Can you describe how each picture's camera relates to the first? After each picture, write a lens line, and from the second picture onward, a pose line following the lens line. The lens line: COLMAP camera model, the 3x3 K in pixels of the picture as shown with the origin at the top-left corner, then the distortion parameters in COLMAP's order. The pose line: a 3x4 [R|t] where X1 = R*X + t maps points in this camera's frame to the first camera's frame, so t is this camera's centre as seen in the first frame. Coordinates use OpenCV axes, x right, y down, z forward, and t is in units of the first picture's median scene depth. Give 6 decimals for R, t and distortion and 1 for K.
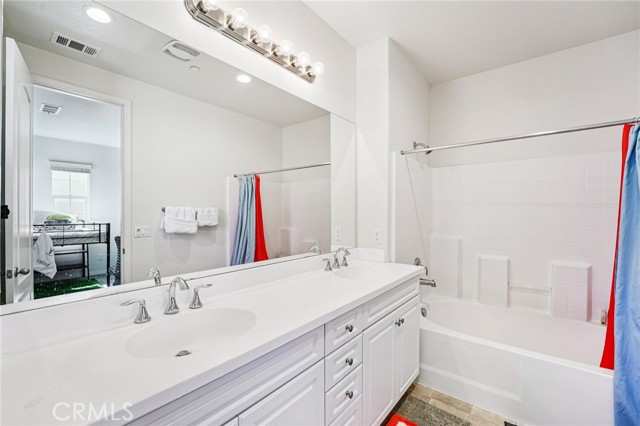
lens RADIAL K [[262.3, 0, 320.0], [0, 262.3, 213.0], [0, 0, 1]] dist [-0.001600, -0.000126]
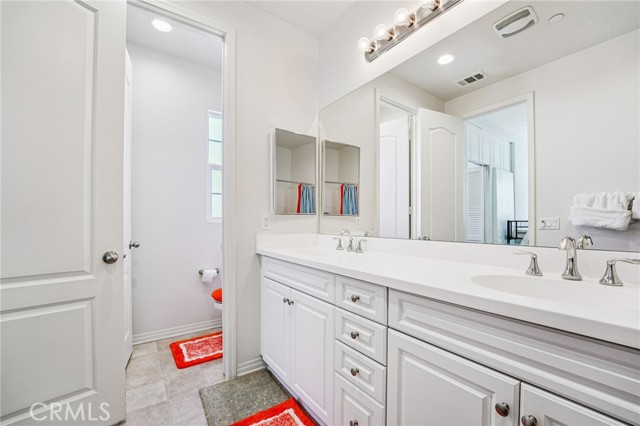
lens RADIAL K [[262.3, 0, 320.0], [0, 262.3, 213.0], [0, 0, 1]] dist [-0.001600, -0.000126]
pose [[-0.230695, -0.029342, -0.972584, 0.401035], [-0.004713, 0.999567, -0.029038, 0.063978], [0.973015, -0.002115, -0.230733, 0.419082]]
